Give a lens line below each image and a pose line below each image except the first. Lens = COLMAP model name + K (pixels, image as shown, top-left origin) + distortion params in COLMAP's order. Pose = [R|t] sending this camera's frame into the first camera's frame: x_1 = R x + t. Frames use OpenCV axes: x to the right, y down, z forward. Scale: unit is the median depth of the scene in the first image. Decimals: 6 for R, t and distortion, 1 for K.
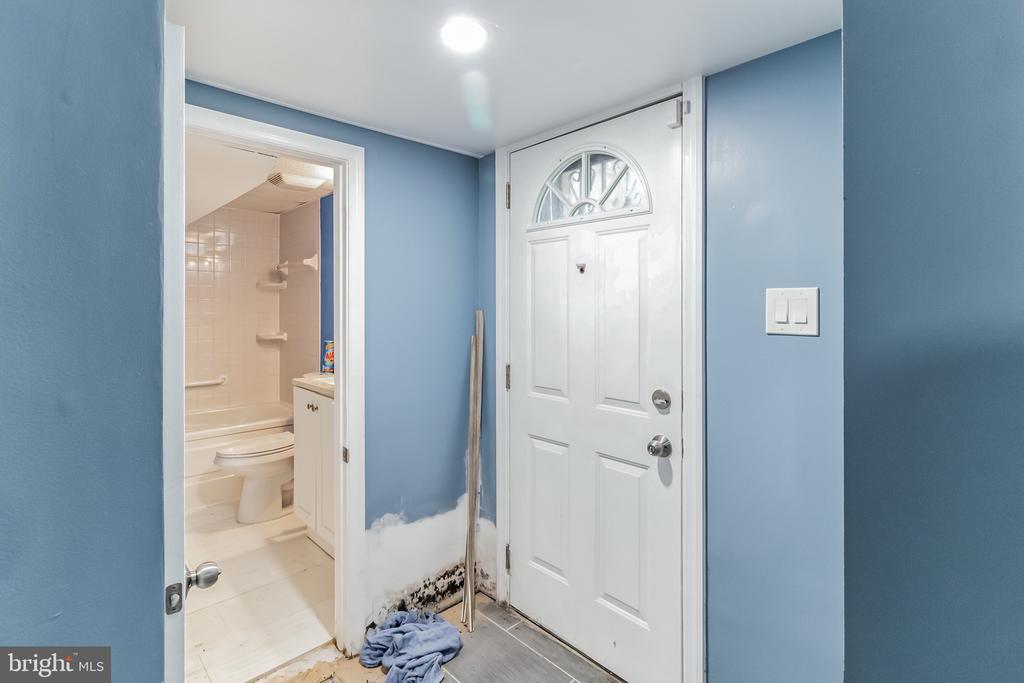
lens RADIAL K [[485.6, 0, 518.5], [0, 485.6, 309.6], [0, 0, 1]] dist [0.008627, 0.001069]
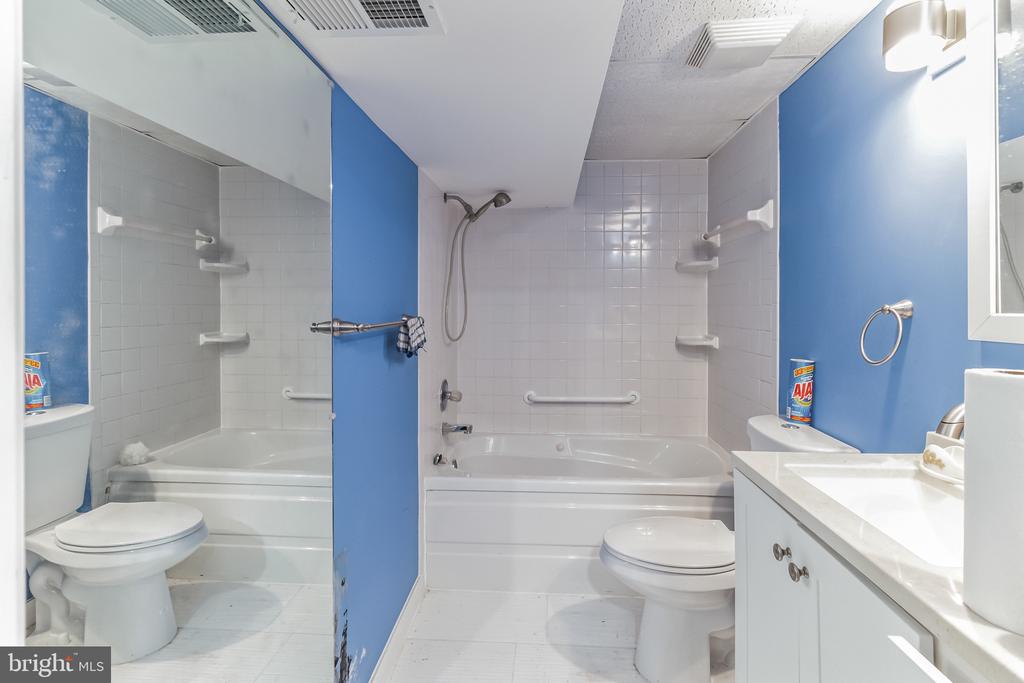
lens RADIAL K [[485.6, 0, 509.3], [0, 485.6, 304.2], [0, 0, 1]] dist [0.008627, 0.001069]
pose [[0.659690, -0.000017, -0.751538, -0.183558], [-0.000031, 1.000000, -0.000050, 0.004842], [0.751538, 0.000057, 0.659690, 0.384258]]
